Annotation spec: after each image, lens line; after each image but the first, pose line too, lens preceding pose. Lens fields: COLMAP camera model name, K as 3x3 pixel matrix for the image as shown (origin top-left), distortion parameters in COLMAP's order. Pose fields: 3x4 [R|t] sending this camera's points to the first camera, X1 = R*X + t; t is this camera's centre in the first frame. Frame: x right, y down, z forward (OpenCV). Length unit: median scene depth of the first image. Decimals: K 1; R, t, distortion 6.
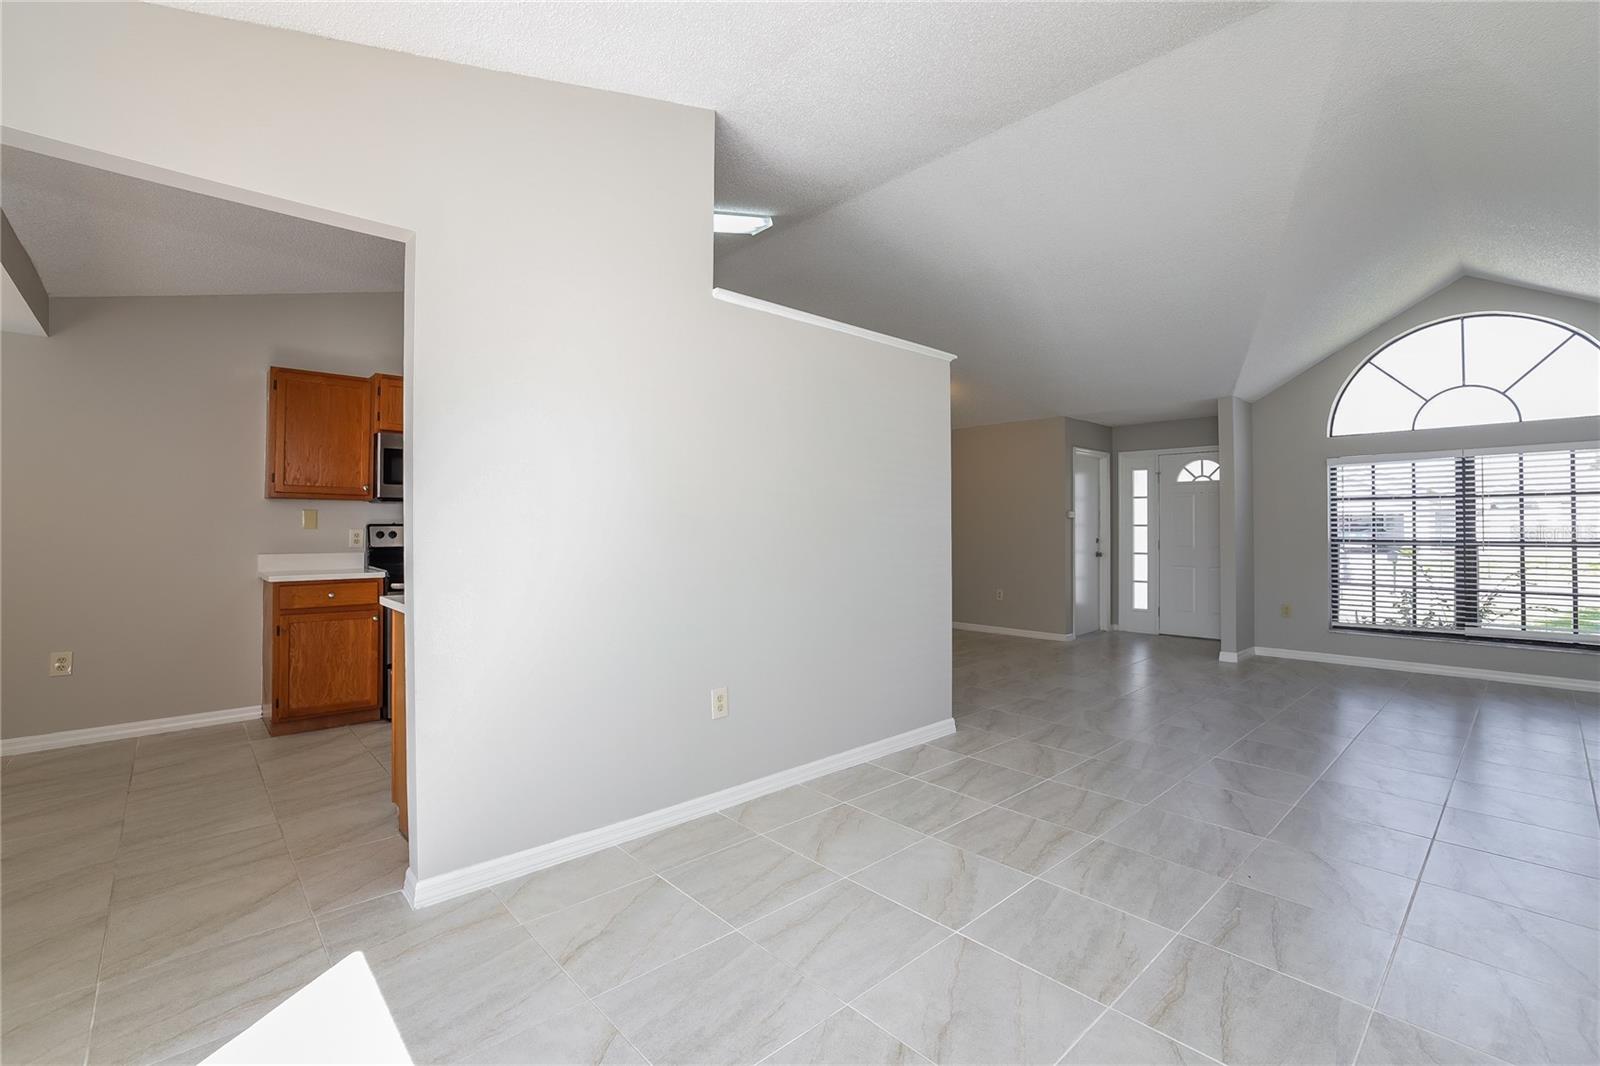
lens RADIAL K [[693.2, 0, 803.4], [0, 693.2, 531.4], [0, 0, 1]] dist [0.001651, 0.001495]
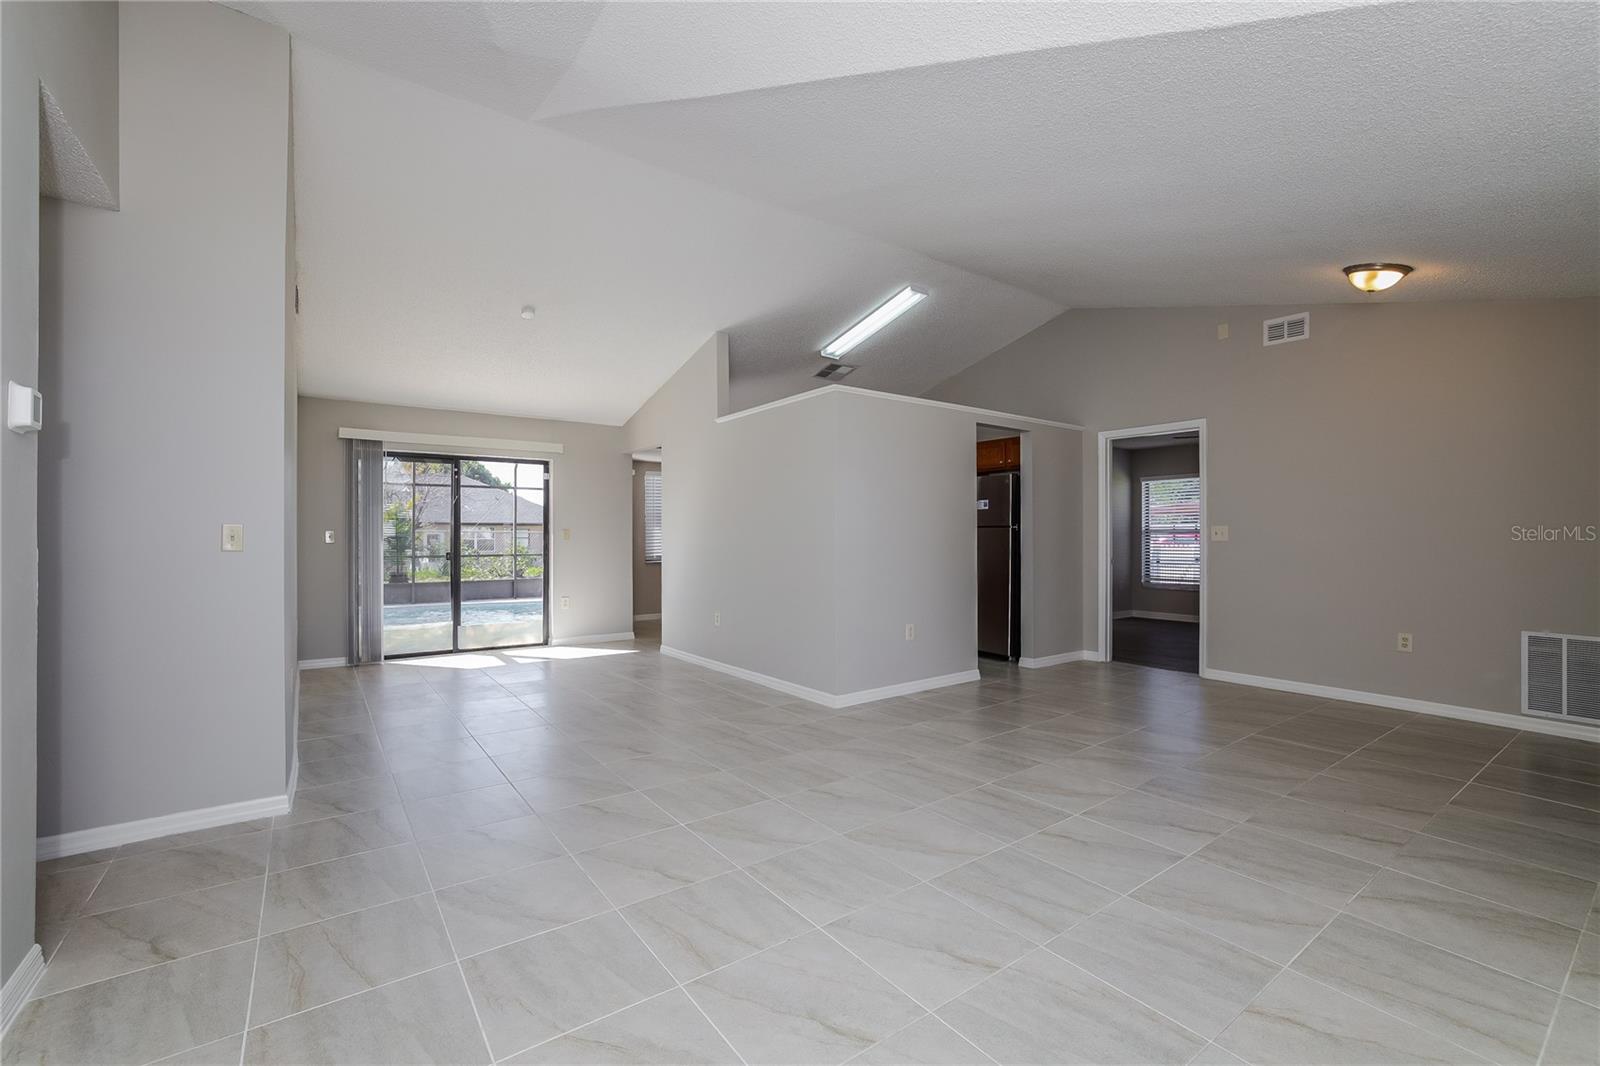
lens RADIAL K [[693.2, 0, 802.3], [0, 693.2, 532.4], [0, 0, 1]] dist [0.001651, 0.001495]
pose [[0.118123, 0.004895, 0.992987, -0.190670], [-0.004904, 0.999979, -0.004346, -0.000301], [-0.992987, -0.004357, 0.118144, 0.265276]]
